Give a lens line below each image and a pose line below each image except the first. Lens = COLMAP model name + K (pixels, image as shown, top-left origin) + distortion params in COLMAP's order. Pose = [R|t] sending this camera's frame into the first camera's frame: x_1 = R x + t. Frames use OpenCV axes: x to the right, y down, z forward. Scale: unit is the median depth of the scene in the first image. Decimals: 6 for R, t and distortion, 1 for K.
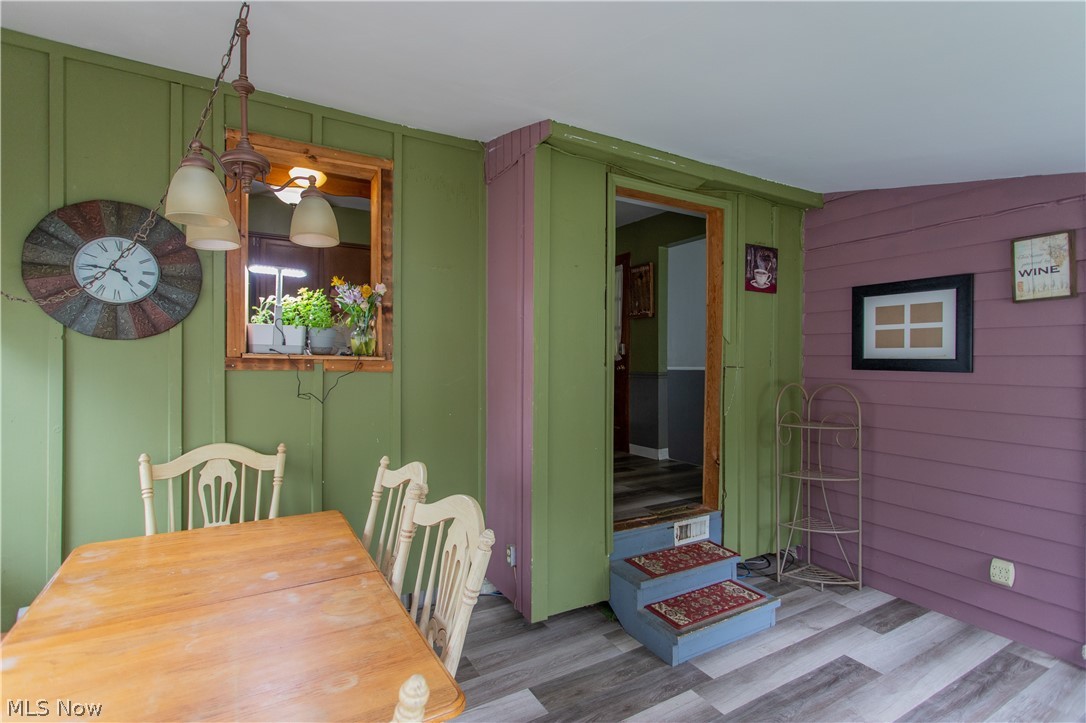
lens RADIAL K [[521.9, 0, 543.0], [0, 521.9, 361.5], [0, 0, 1]] dist [-0.000520, -0.000127]
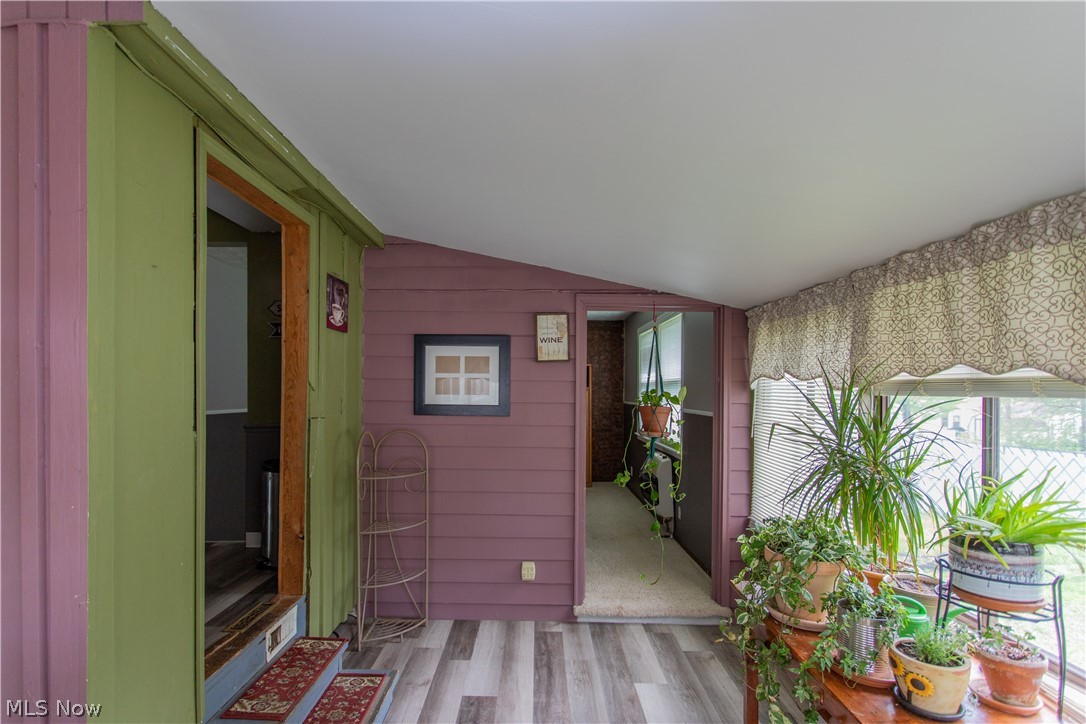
lens RADIAL K [[538.5, 0, 542.8], [0, 538.5, 395.4], [0, 0, 1]] dist [0.001381, -0.000098]
pose [[0.492596, -0.010236, 0.870198, -0.221954], [-0.002770, 0.999907, 0.013330, -0.040993], [-0.870254, -0.008976, 0.492522, 0.280376]]
